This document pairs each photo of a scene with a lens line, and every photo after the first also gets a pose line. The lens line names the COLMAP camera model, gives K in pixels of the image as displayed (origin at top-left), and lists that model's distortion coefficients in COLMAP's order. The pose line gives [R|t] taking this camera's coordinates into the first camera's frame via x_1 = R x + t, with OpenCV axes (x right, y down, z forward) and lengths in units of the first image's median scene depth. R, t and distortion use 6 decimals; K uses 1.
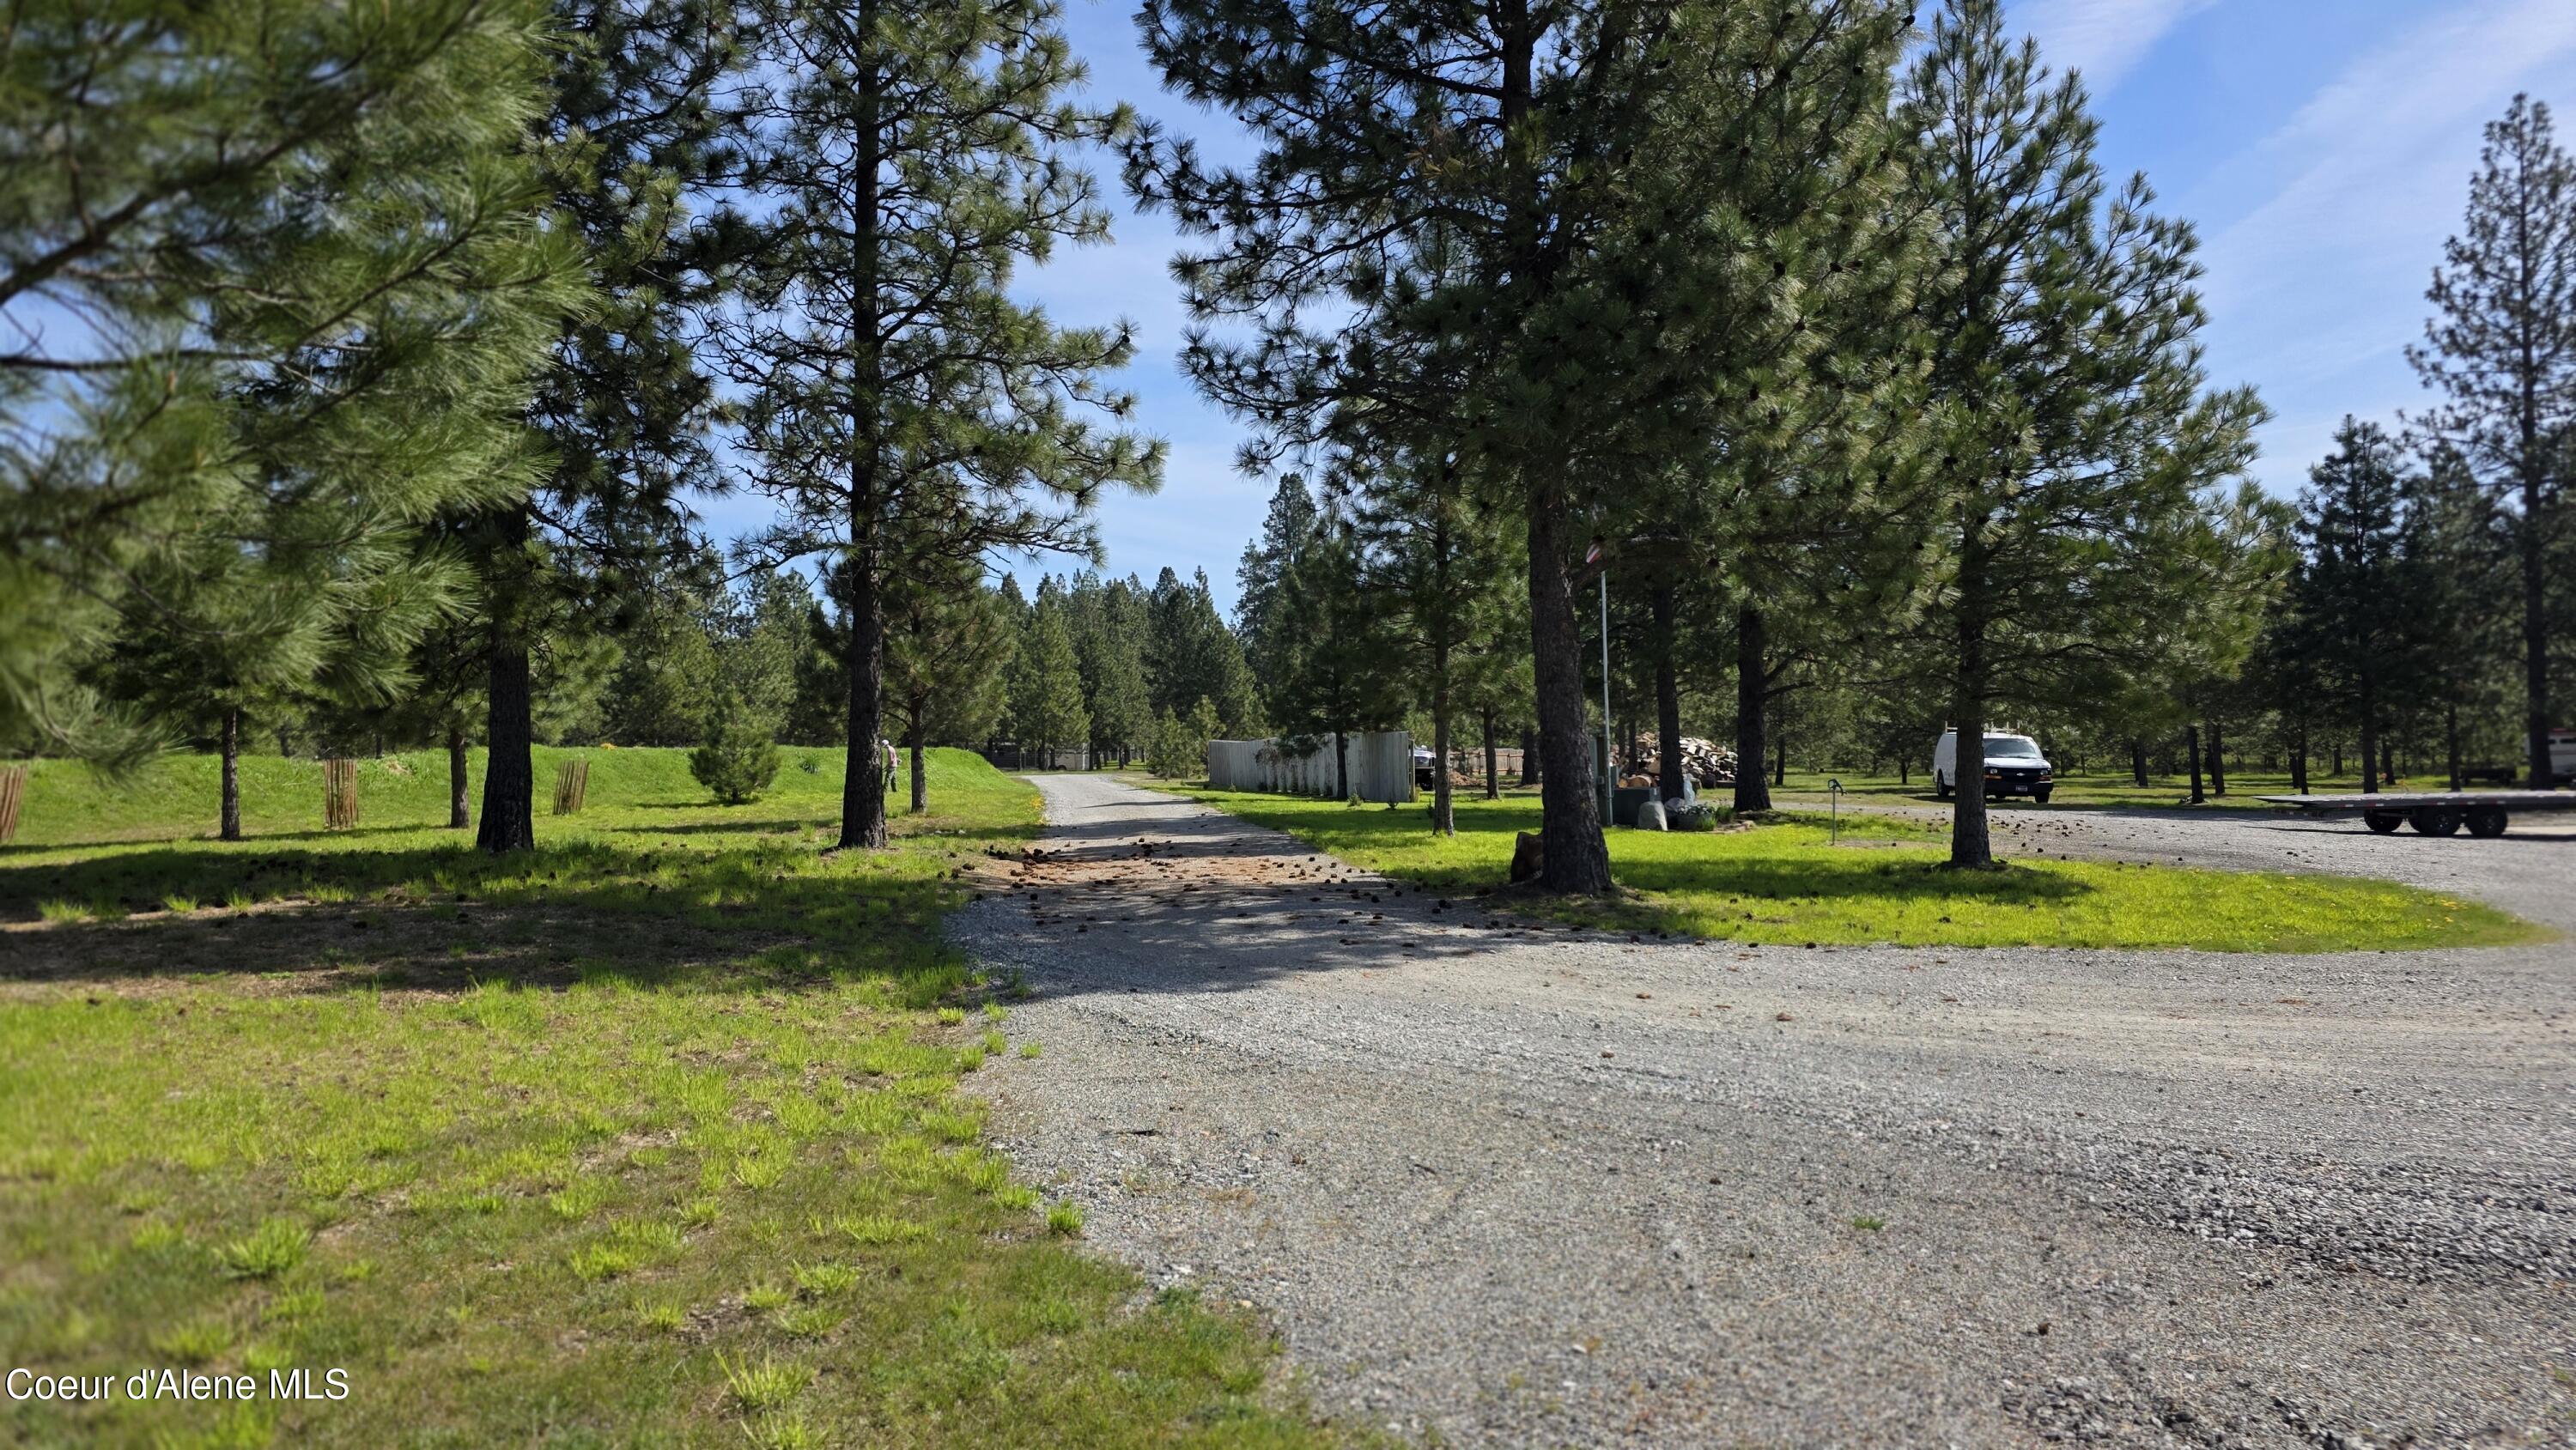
lens RADIAL K [[1719.4, 0, 1285.1], [0, 1719.4, 735.8], [0, 0, 1]] dist [0.061383, -0.049641]
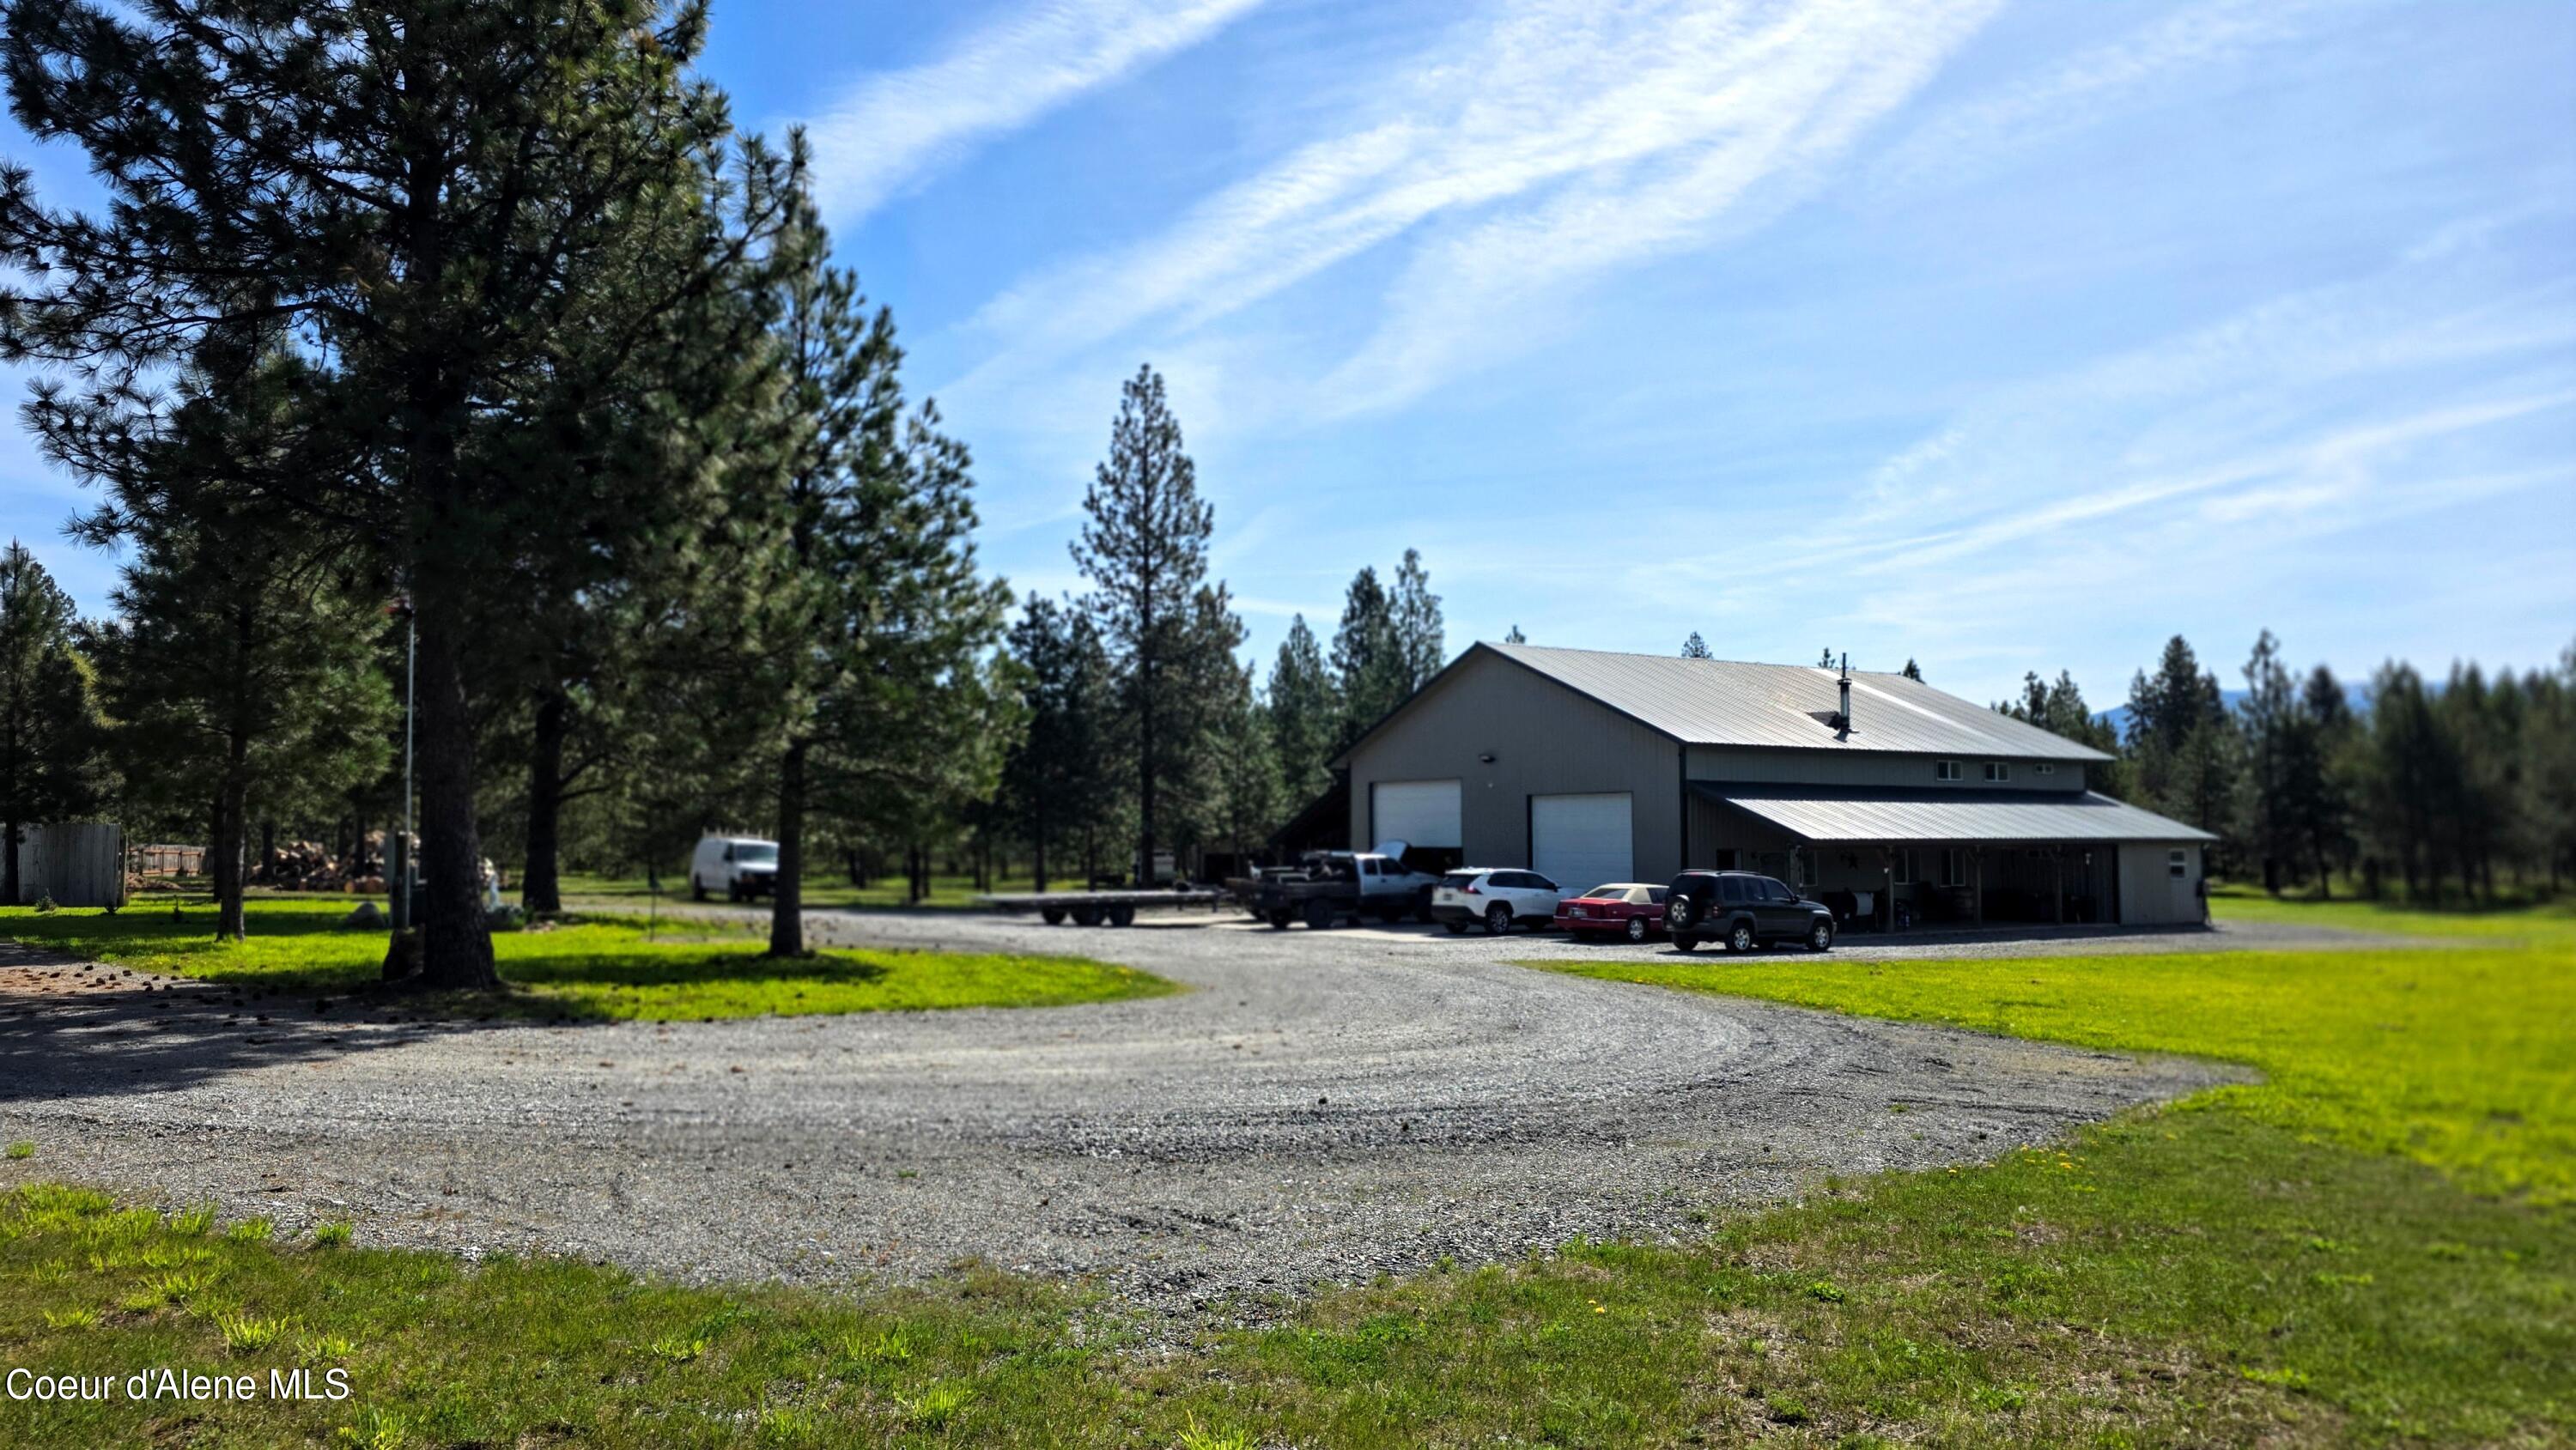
lens RADIAL K [[1863.7, 0, 1288.0], [0, 1863.7, 725.0], [0, 0, 1]] dist [0.039548, -0.002774]
pose [[0.745329, 0.061520, 0.663852, -0.194418], [-0.021590, 0.997438, -0.068194, -0.000531], [-0.666347, 0.036495, 0.744748, -0.162912]]
